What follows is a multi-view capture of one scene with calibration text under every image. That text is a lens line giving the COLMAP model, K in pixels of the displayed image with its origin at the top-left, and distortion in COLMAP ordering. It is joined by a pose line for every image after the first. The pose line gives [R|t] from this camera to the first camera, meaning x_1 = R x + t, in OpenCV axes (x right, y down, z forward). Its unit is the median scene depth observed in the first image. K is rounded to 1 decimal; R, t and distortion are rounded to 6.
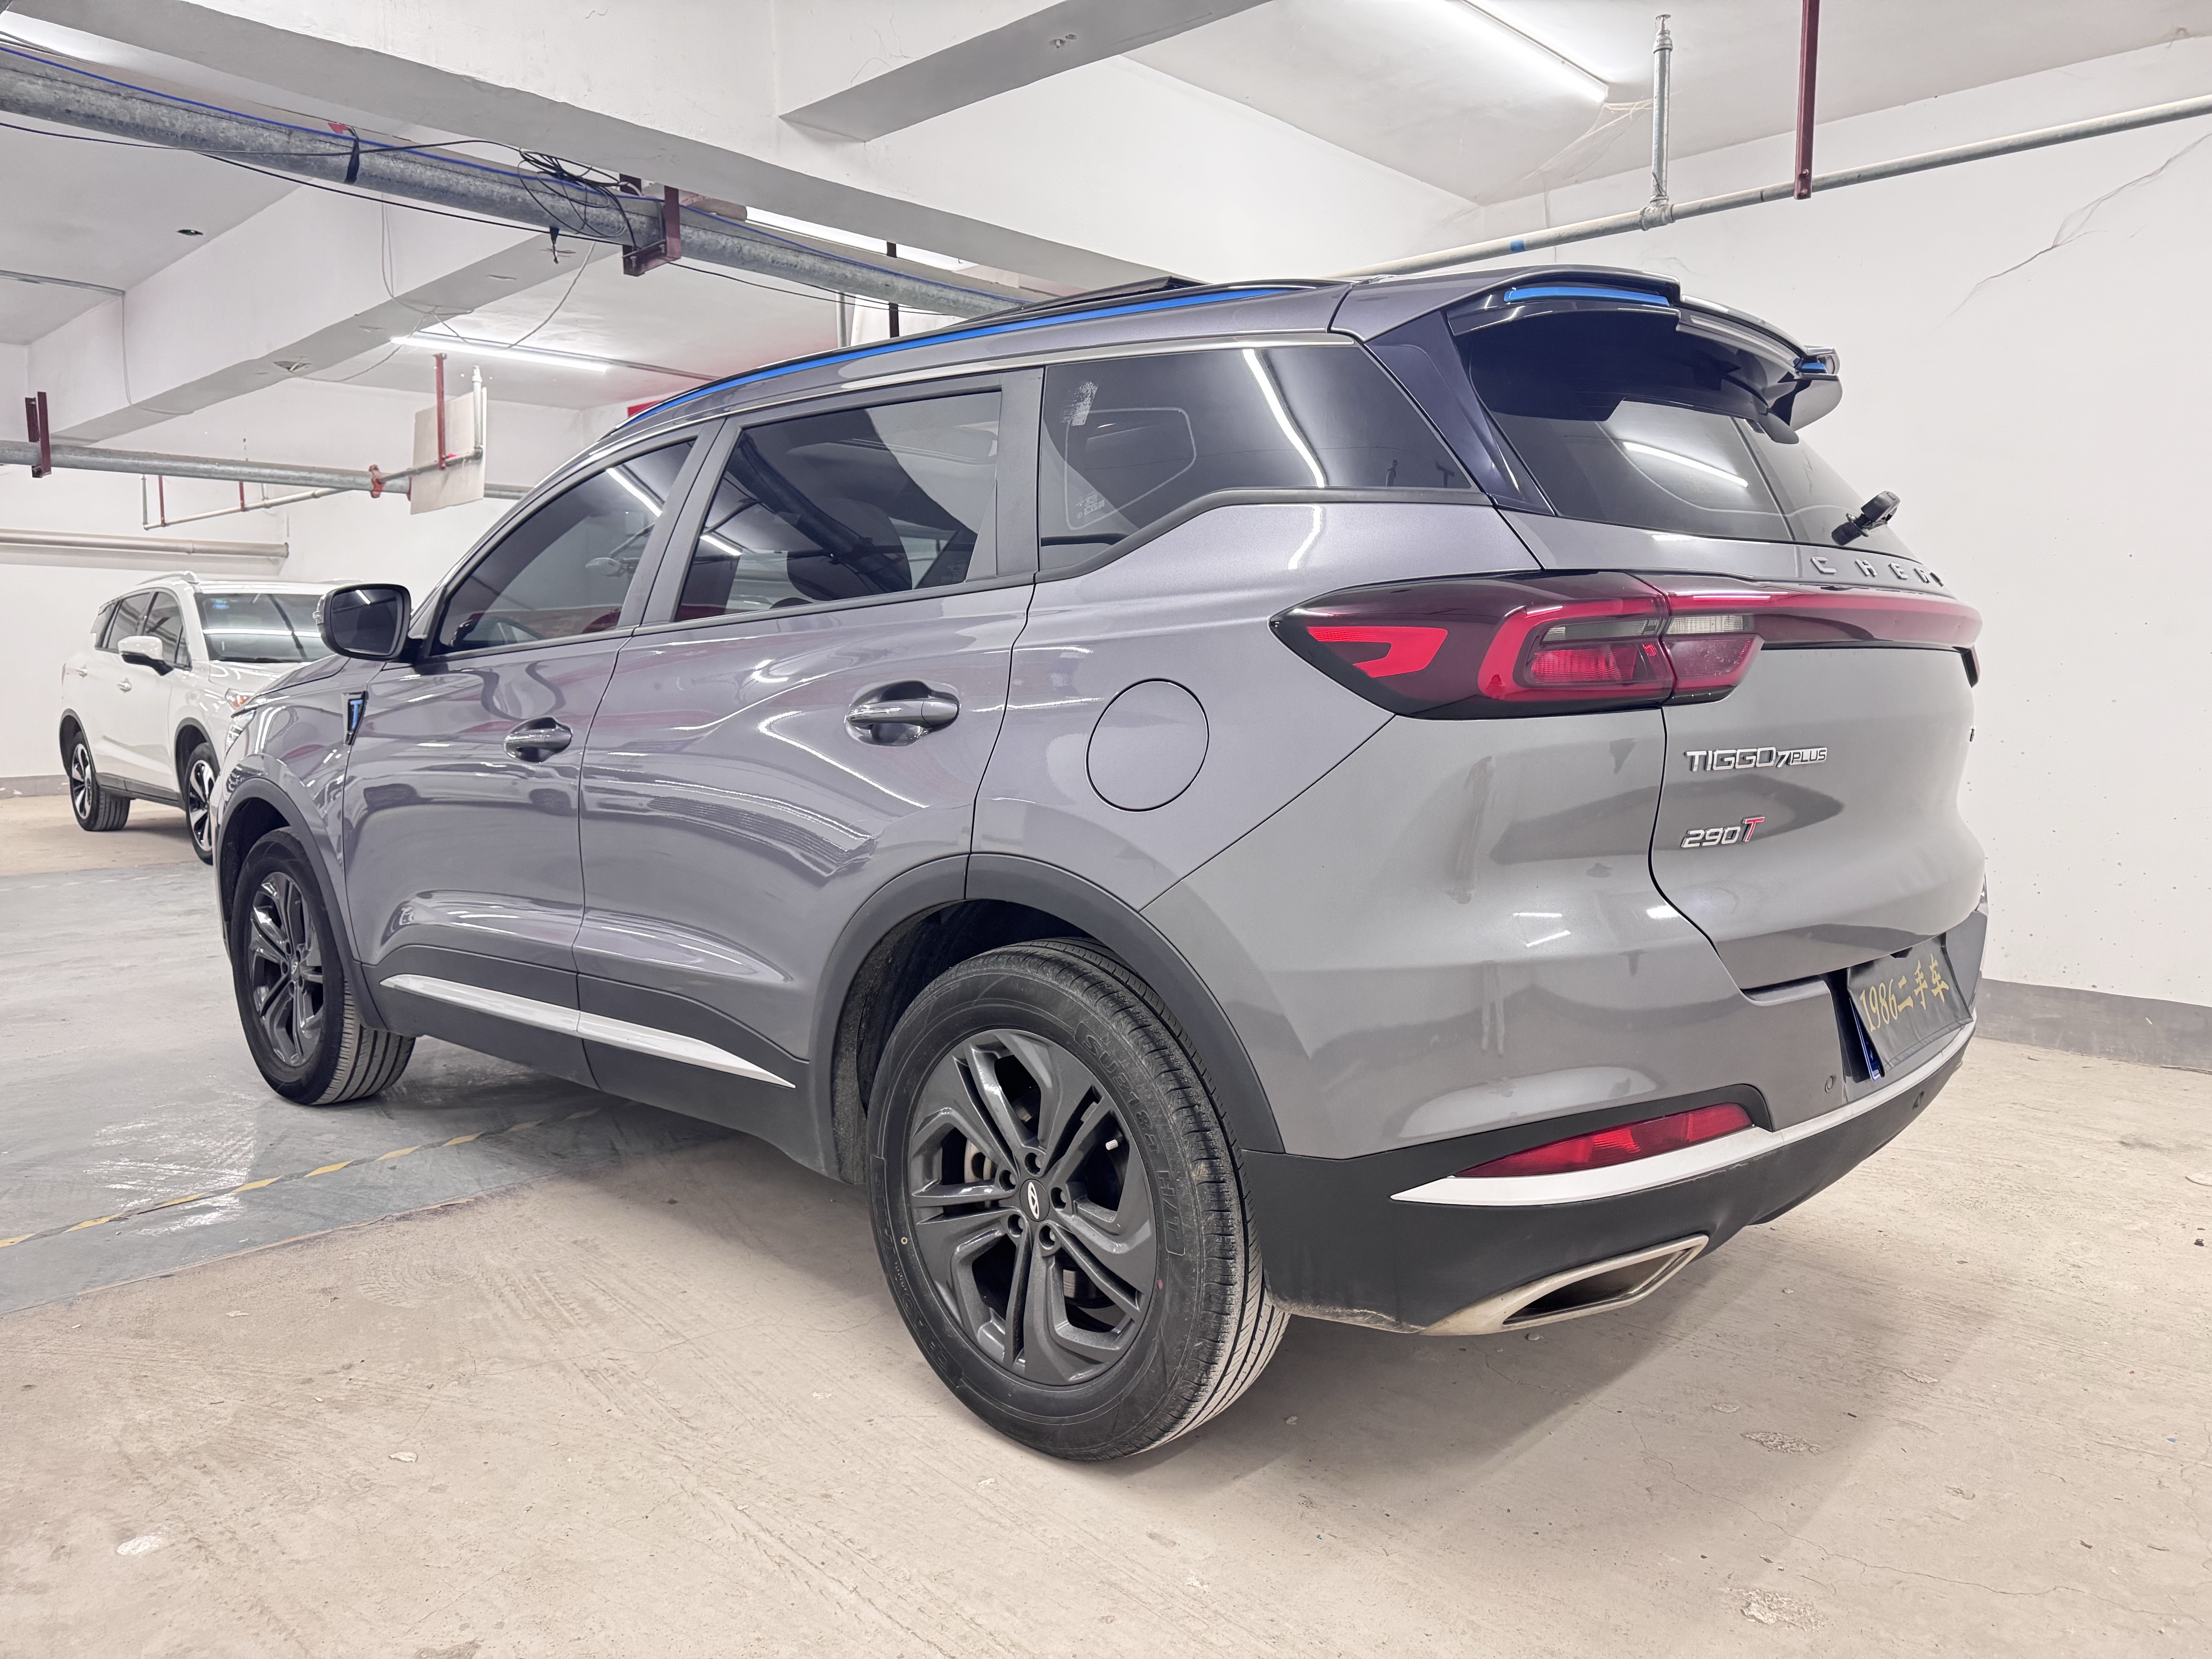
lens RADIAL K [[1552.8, 0, 1123.4], [0, 1552.8, 836.3], [0, 0, 1]] dist [0.030505, -0.031678]
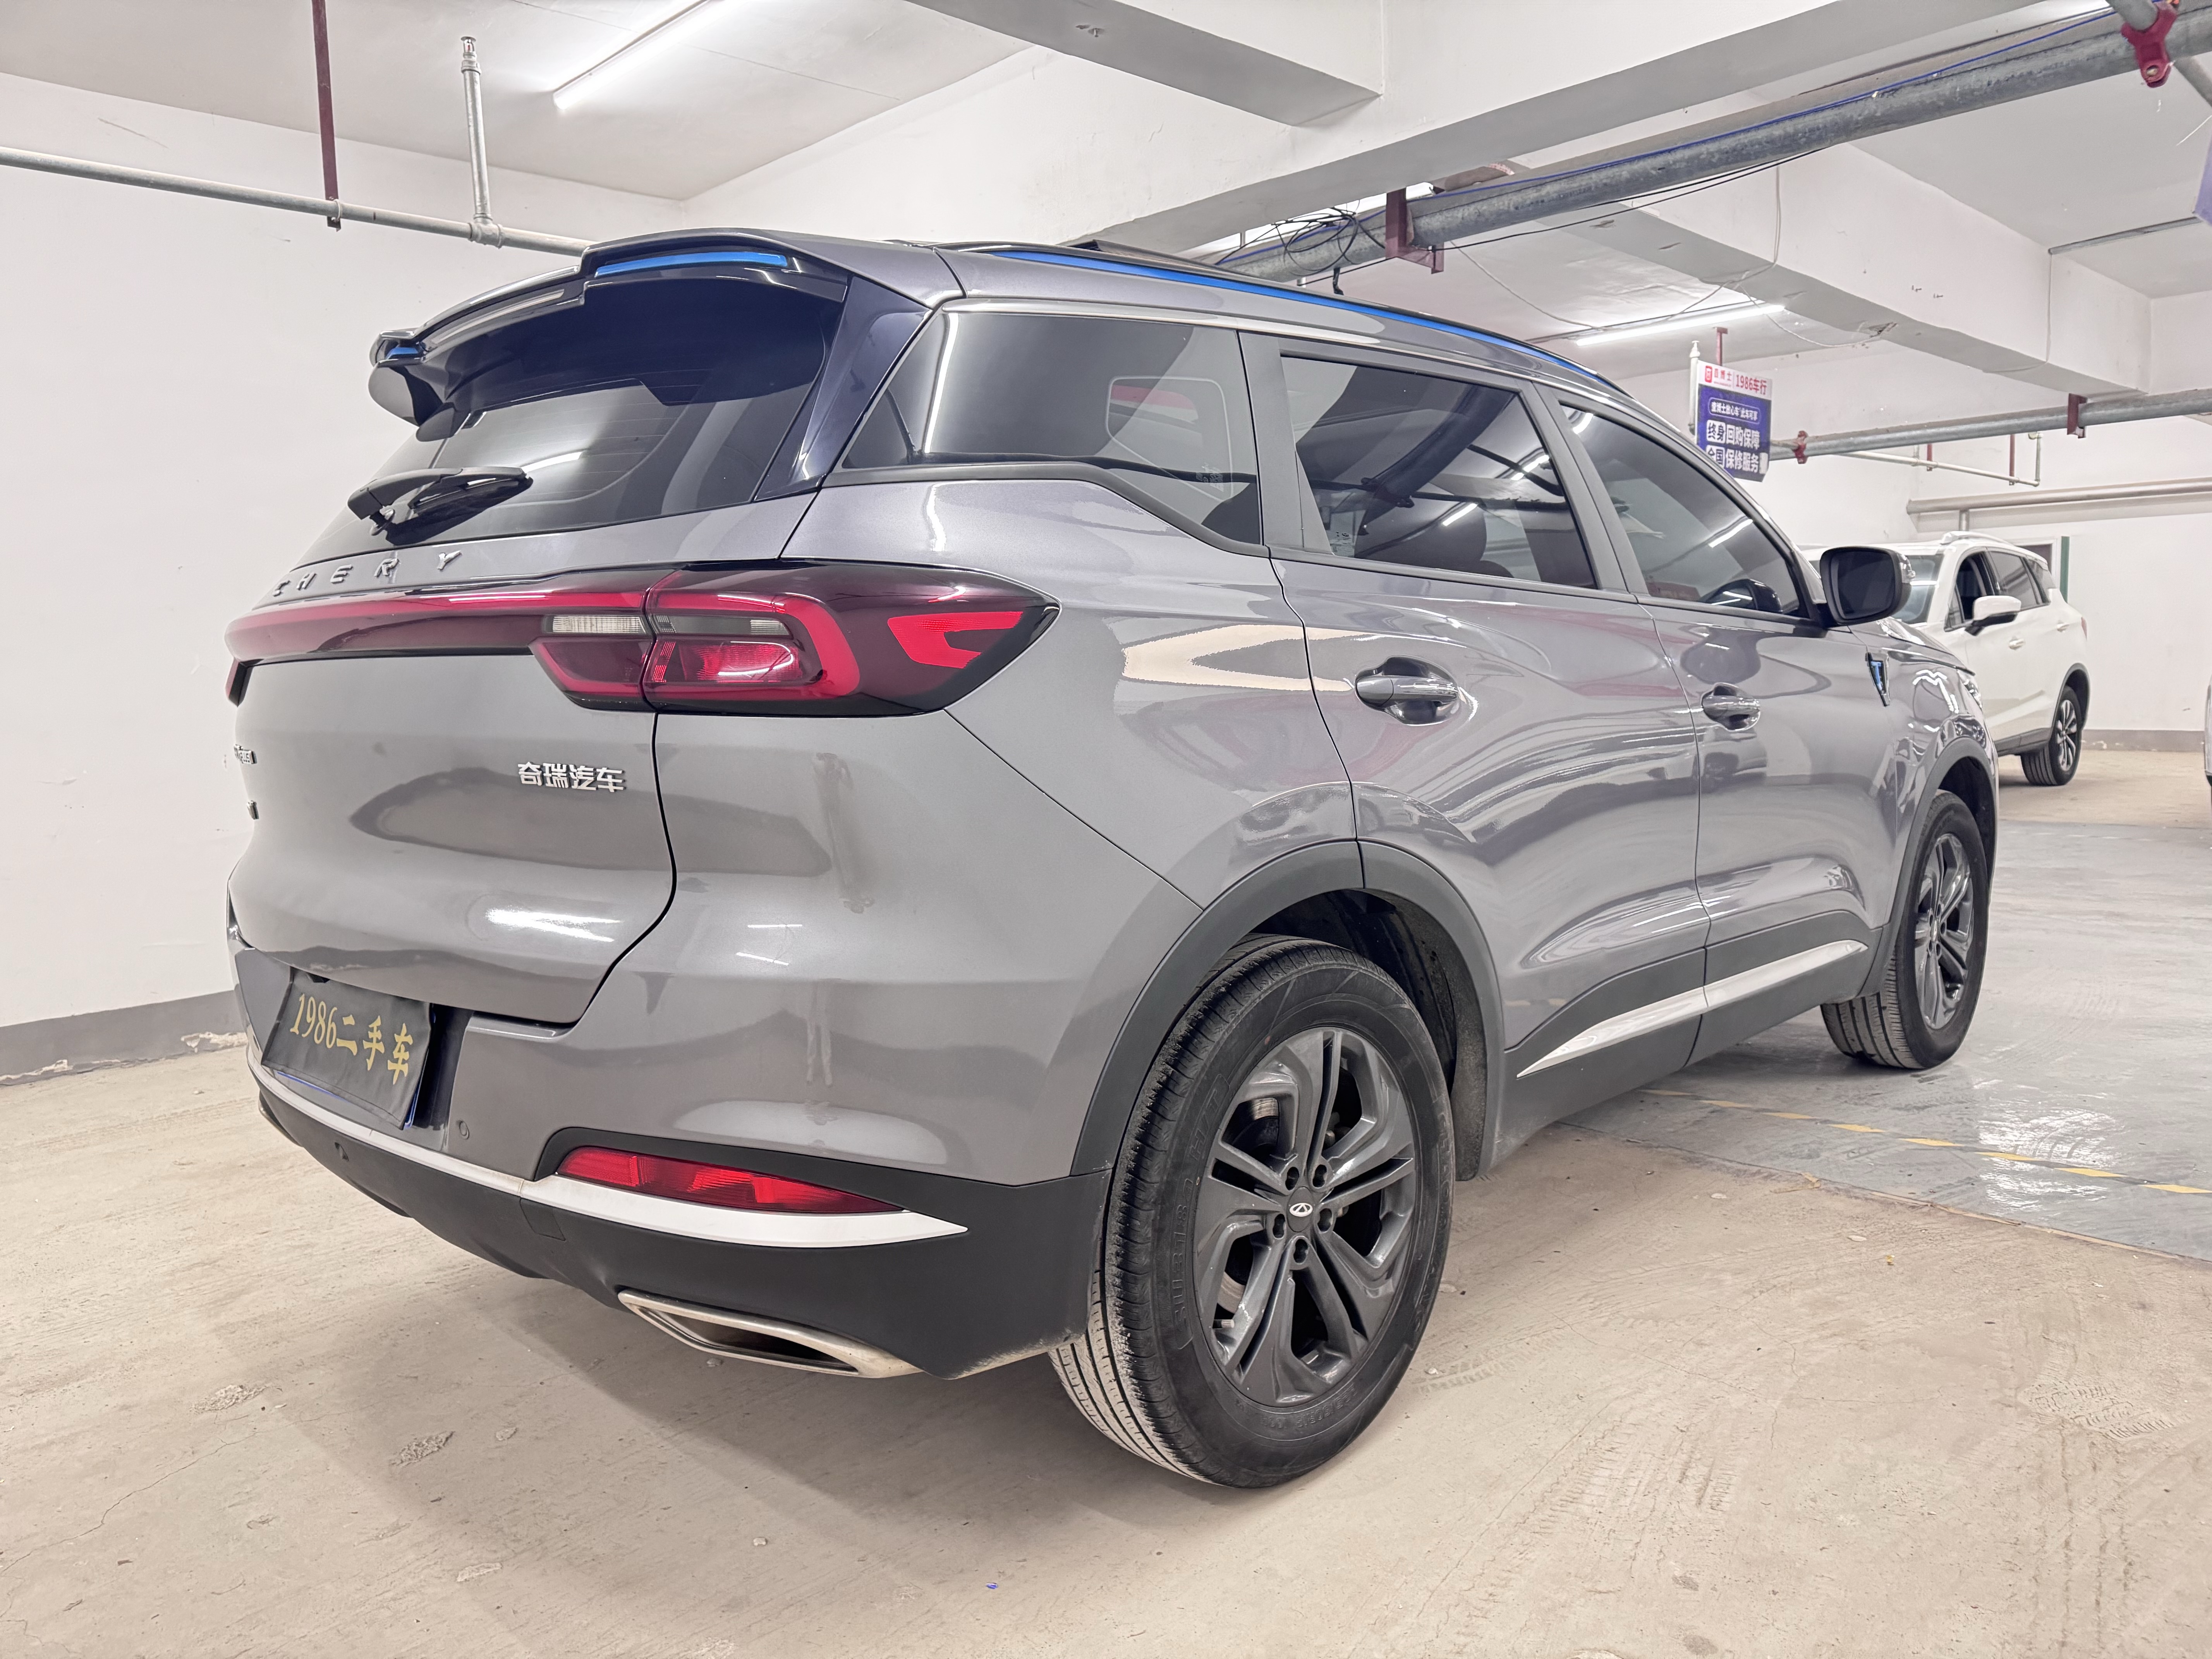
lens RADIAL K [[1552.8, 0, 1107.8], [0, 1552.8, 836.3], [0, 0, 1]] dist [0.030505, -0.031678]
pose [[-0.032631, 0.111083, -0.993275, 1.014775], [-0.065976, 0.991398, 0.113041, -0.110791], [0.997288, 0.069220, -0.025021, 1.067311]]
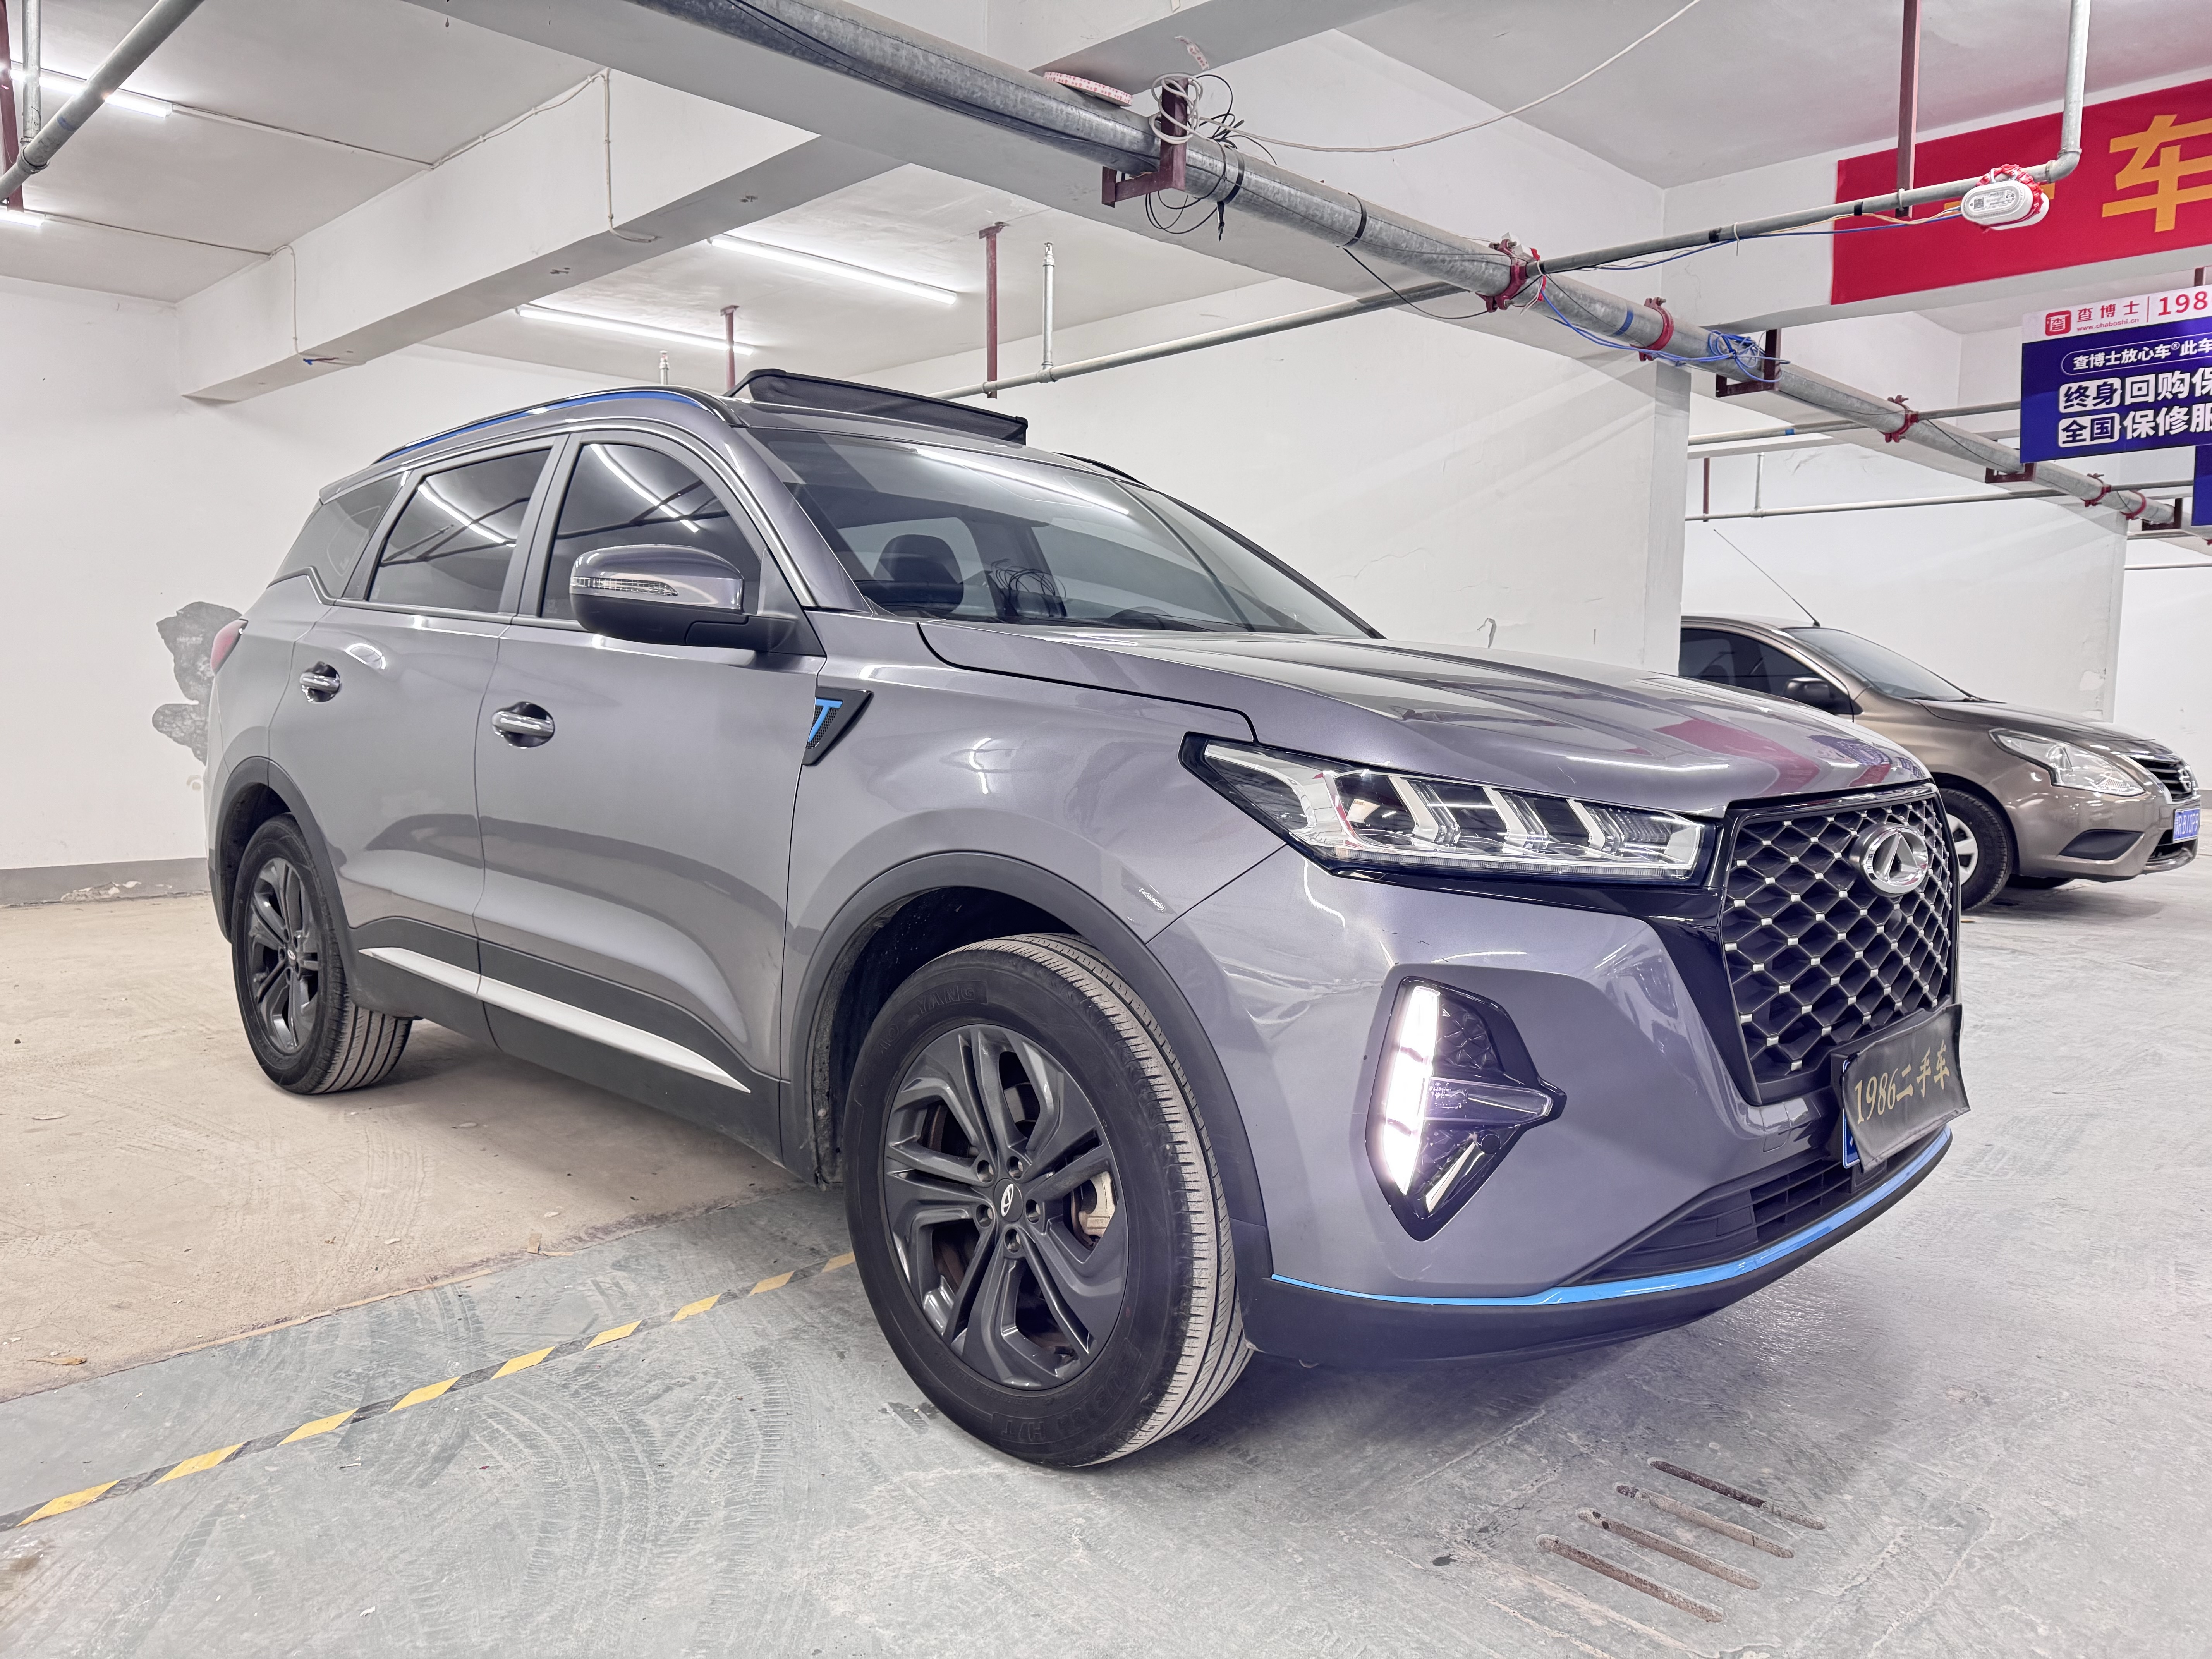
lens RADIAL K [[1552.8, 0, 1083.4], [0, 1552.8, 827.0], [0, 0, 1]] dist [0.030505, -0.031678]
pose [[-0.999620, -0.007170, 0.026605, -0.418746], [-0.001832, 0.980708, 0.195469, -0.243447], [-0.027493, 0.195346, -0.980349, 2.457187]]
